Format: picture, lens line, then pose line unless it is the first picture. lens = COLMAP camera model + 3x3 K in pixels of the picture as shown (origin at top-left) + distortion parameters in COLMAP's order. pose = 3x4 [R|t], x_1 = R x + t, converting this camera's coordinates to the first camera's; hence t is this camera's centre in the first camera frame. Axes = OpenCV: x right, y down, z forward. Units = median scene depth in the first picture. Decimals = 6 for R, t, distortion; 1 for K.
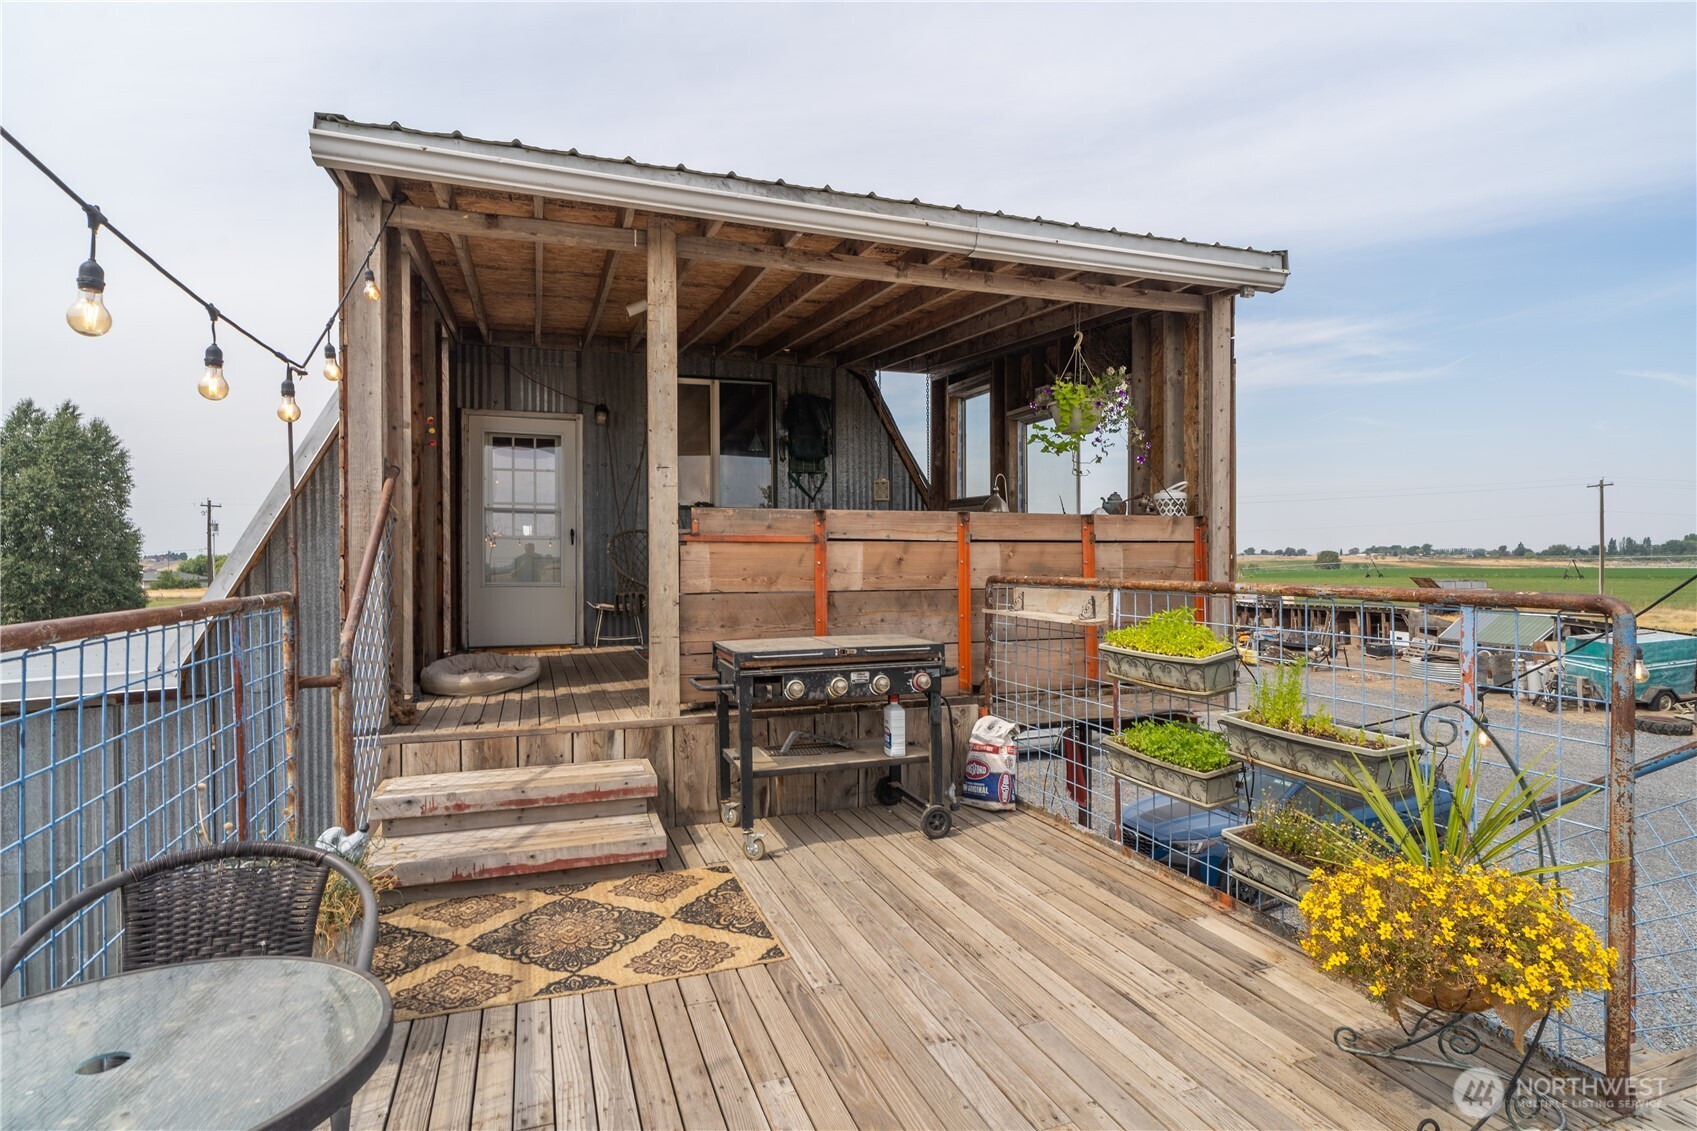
lens RADIAL K [[881.6, 0, 838.1], [0, 881.6, 596.7], [0, 0, 1]] dist [0.001378, 0.000182]
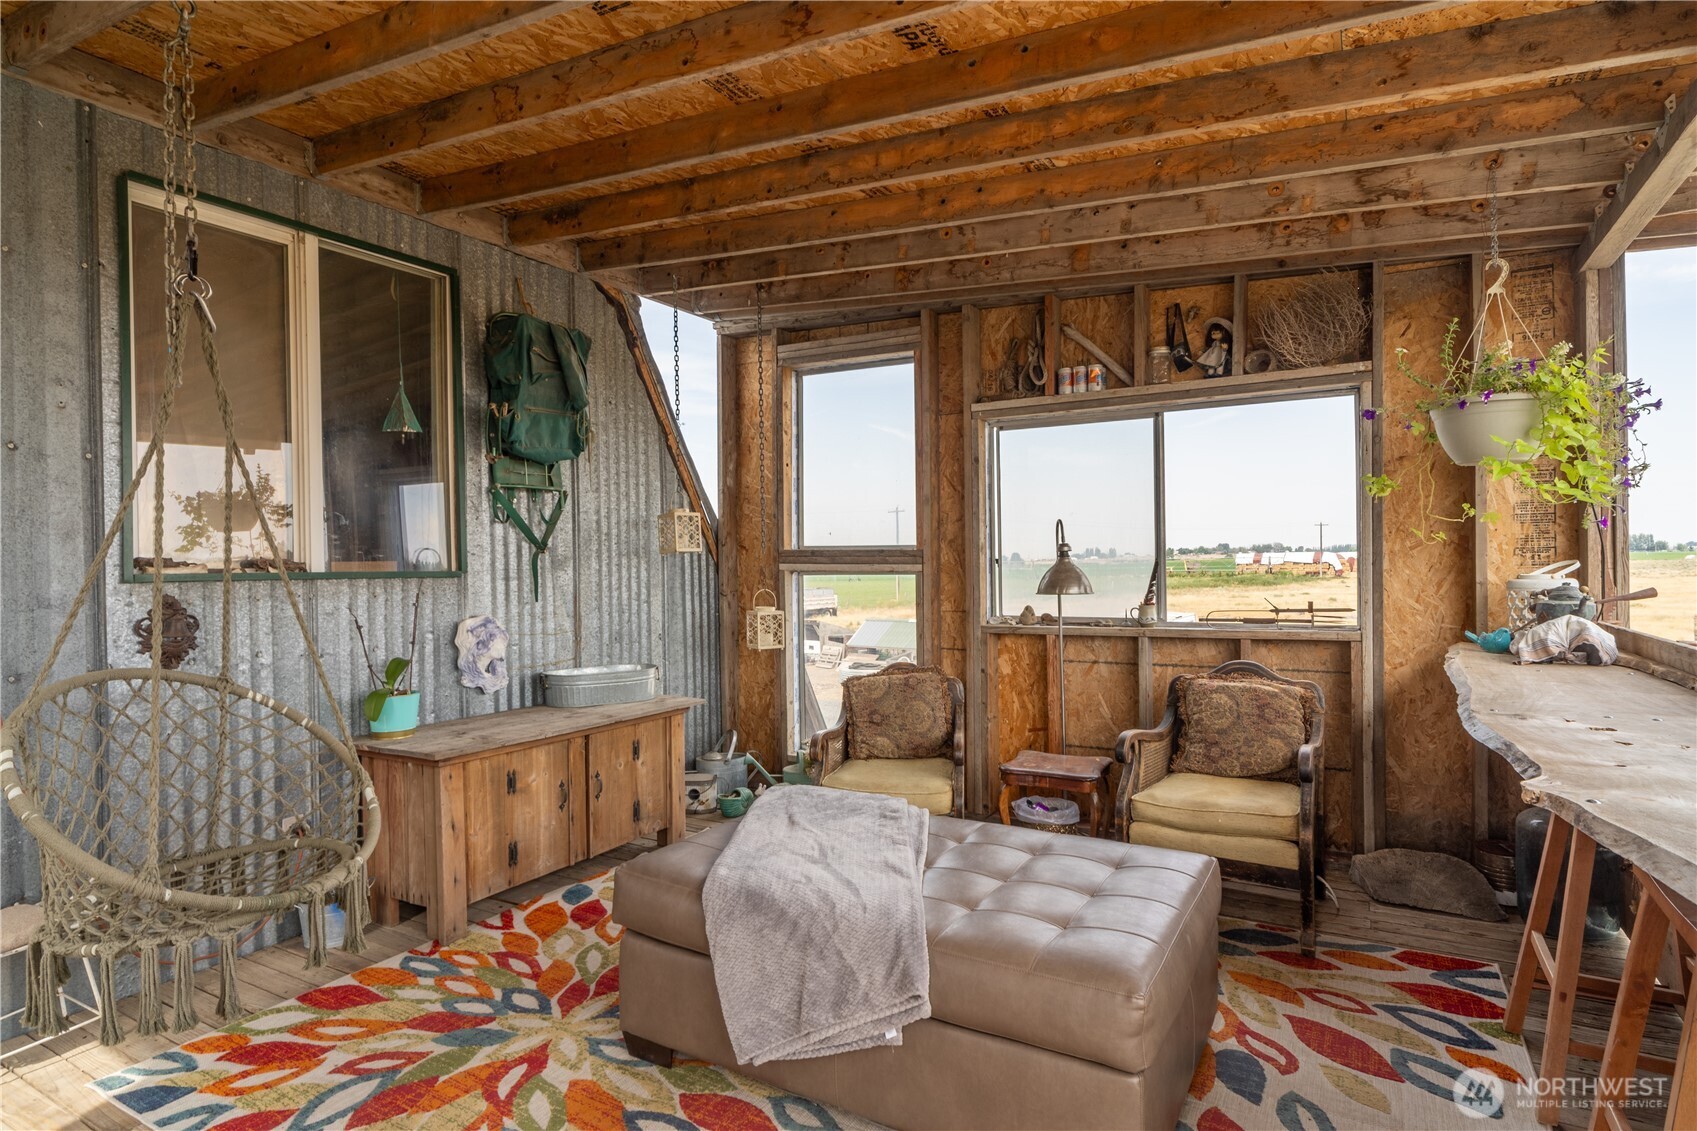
lens RADIAL K [[875.3, 0, 845.7], [0, 875.3, 571.6], [0, 0, 1]] dist [-0.006519, -0.000438]
pose [[0.757790, -0.012861, 0.652372, -0.203252], [0.037310, 0.999024, -0.023643, -0.082004], [-0.651431, 0.042257, 0.757530, 0.556246]]
